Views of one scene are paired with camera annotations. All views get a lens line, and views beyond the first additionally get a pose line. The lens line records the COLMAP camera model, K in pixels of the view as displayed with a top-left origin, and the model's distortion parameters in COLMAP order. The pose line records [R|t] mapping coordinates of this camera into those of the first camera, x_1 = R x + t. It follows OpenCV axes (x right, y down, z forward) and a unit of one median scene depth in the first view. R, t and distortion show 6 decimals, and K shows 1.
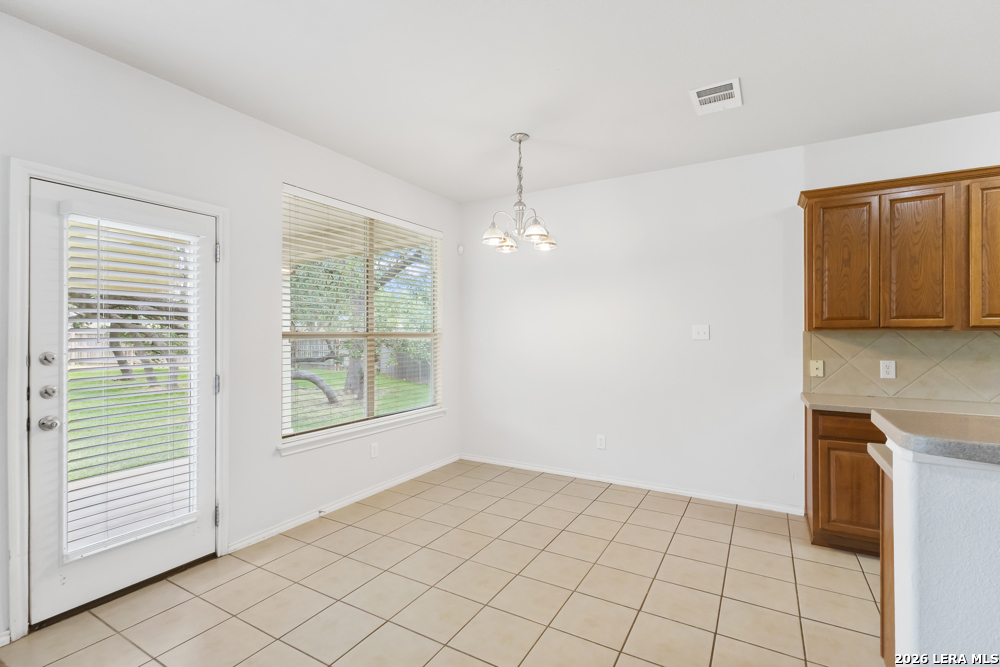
lens RADIAL K [[467.9, 0, 498.7], [0, 467.9, 339.7], [0, 0, 1]] dist [0.005805, 0.001766]
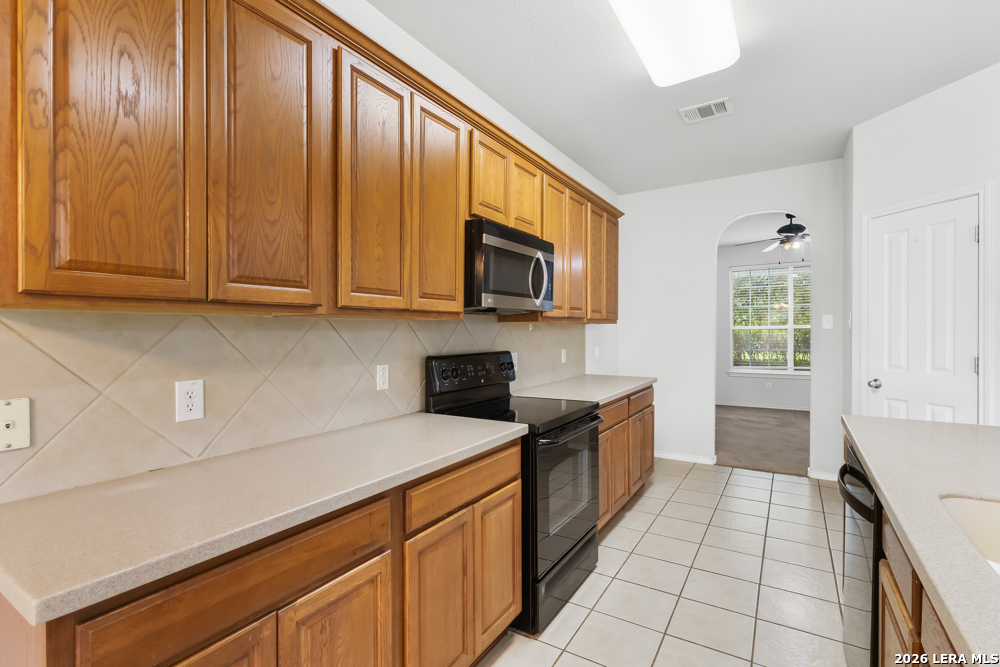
lens RADIAL K [[467.9, 0, 472.6], [0, 467.9, 329.5], [0, 0, 1]] dist [0.005805, 0.001766]
pose [[0.077719, 0.006586, 0.996954, 0.427887], [0.017289, 0.999819, -0.007953, 0.004637], [-0.996825, 0.017854, 0.077591, 0.737467]]
